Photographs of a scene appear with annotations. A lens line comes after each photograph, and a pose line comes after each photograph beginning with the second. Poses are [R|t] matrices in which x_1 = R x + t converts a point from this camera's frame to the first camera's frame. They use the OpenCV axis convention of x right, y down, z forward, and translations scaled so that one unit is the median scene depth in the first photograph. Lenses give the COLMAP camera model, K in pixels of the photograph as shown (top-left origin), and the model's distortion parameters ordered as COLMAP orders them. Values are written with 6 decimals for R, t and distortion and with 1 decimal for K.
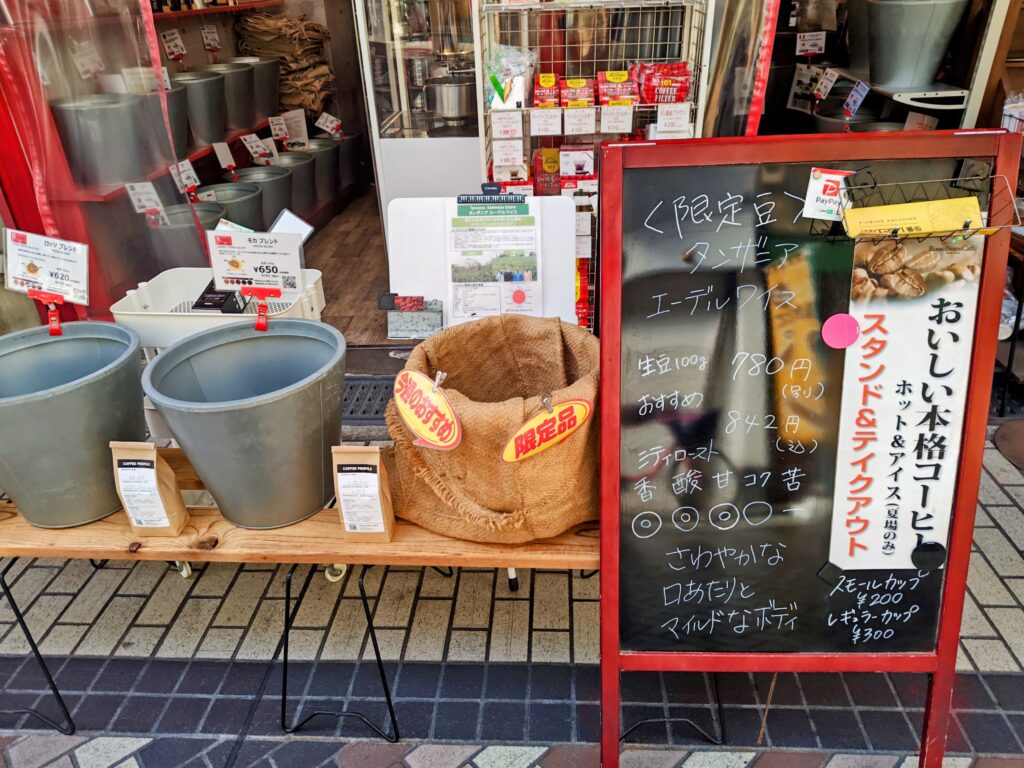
lens RADIAL K [[754.1, 0, 529.0], [0, 754.1, 384.4], [0, 0, 1]] dist [0.033633, -0.029001]
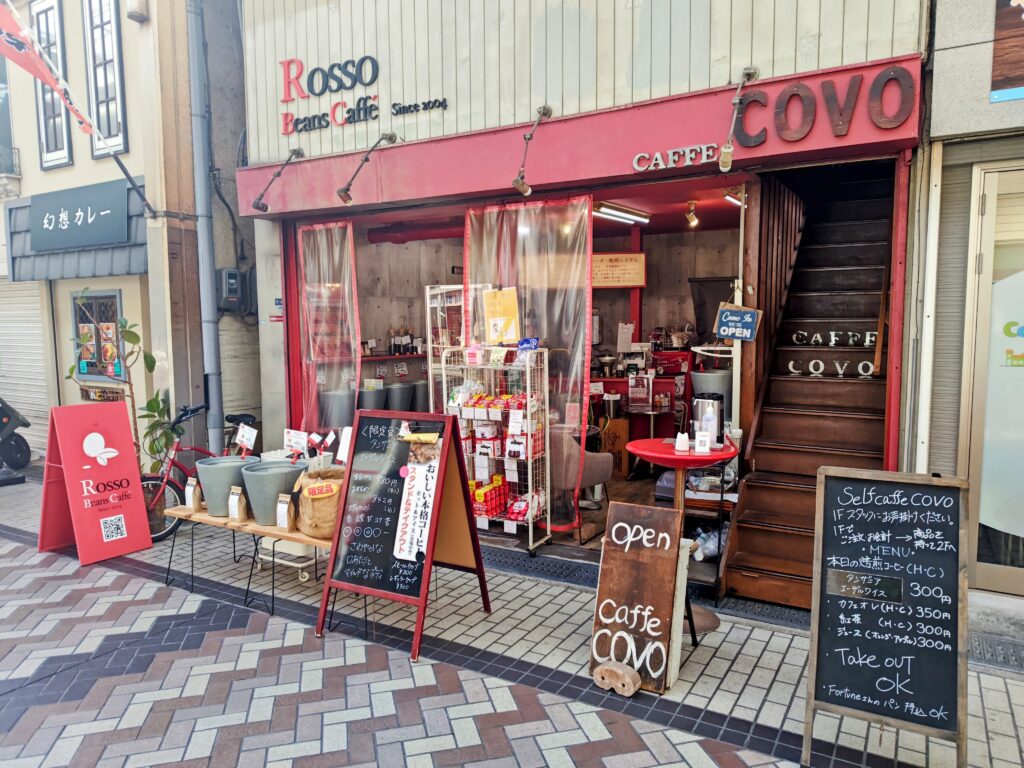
lens RADIAL K [[754.1, 0, 529.0], [0, 754.1, 384.4], [0, 0, 1]] dist [0.033633, -0.029001]
pose [[0.888086, 0.067690, -0.454666, 2.170955], [-0.239852, 0.912015, -0.332716, 0.491945], [0.392141, 0.404533, 0.826183, -1.442256]]
